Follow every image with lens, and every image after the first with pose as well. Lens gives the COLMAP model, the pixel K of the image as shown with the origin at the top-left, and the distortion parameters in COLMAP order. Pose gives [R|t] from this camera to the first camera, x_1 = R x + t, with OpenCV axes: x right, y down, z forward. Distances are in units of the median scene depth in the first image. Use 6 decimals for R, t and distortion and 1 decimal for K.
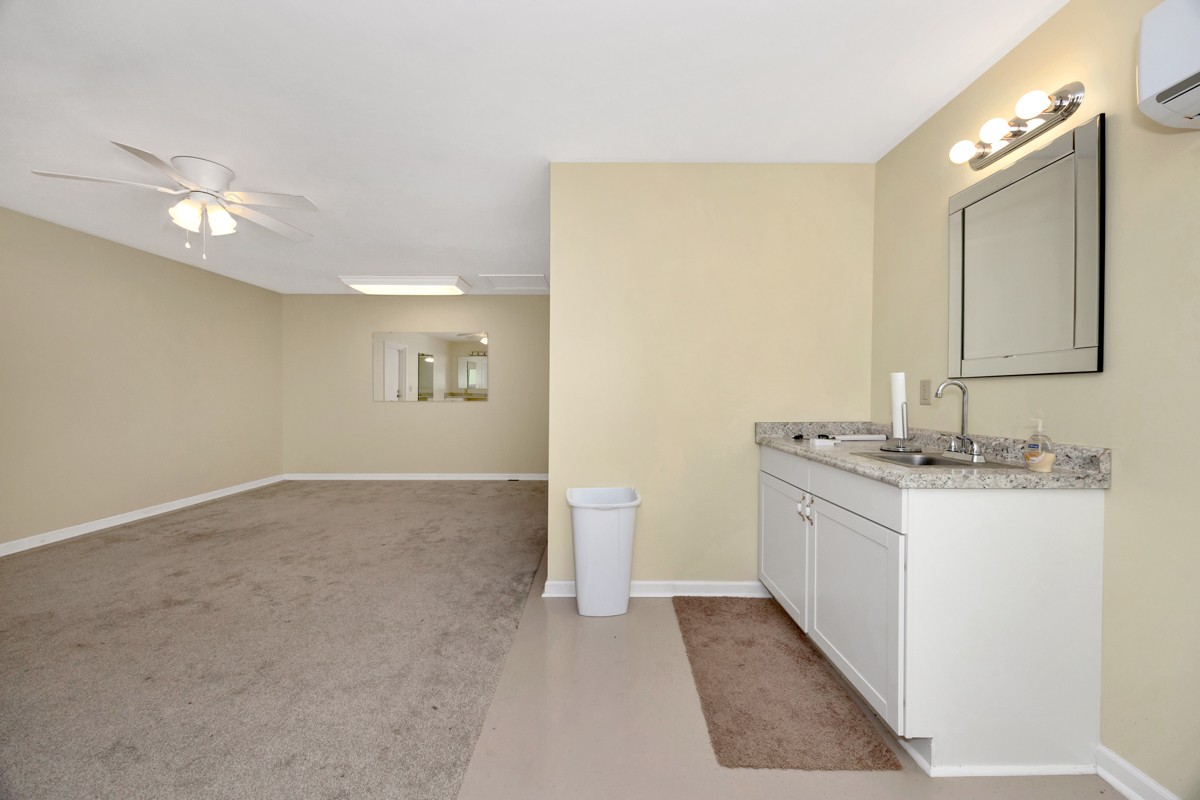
lens RADIAL K [[457.0, 0, 600.0], [0, 457.0, 400.0], [0, 0, 1]] dist [0.001322, -0.000628]
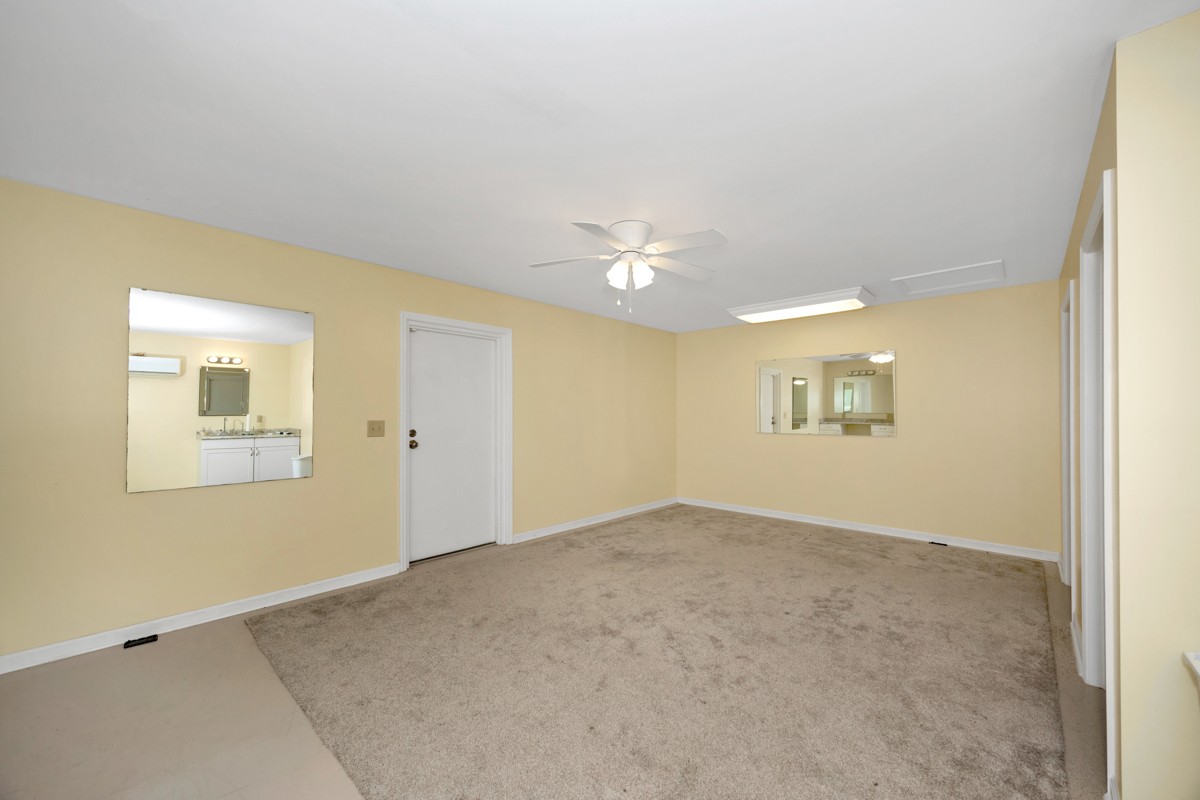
lens RADIAL K [[457.0, 0, 600.0], [0, 457.0, 400.0], [0, 0, 1]] dist [0.001322, -0.000628]
pose [[0.729898, -0.022984, -0.683169, -0.167209], [-0.007641, 0.999098, -0.041777, -0.050670], [0.683513, 0.035714, 0.729064, 0.155371]]
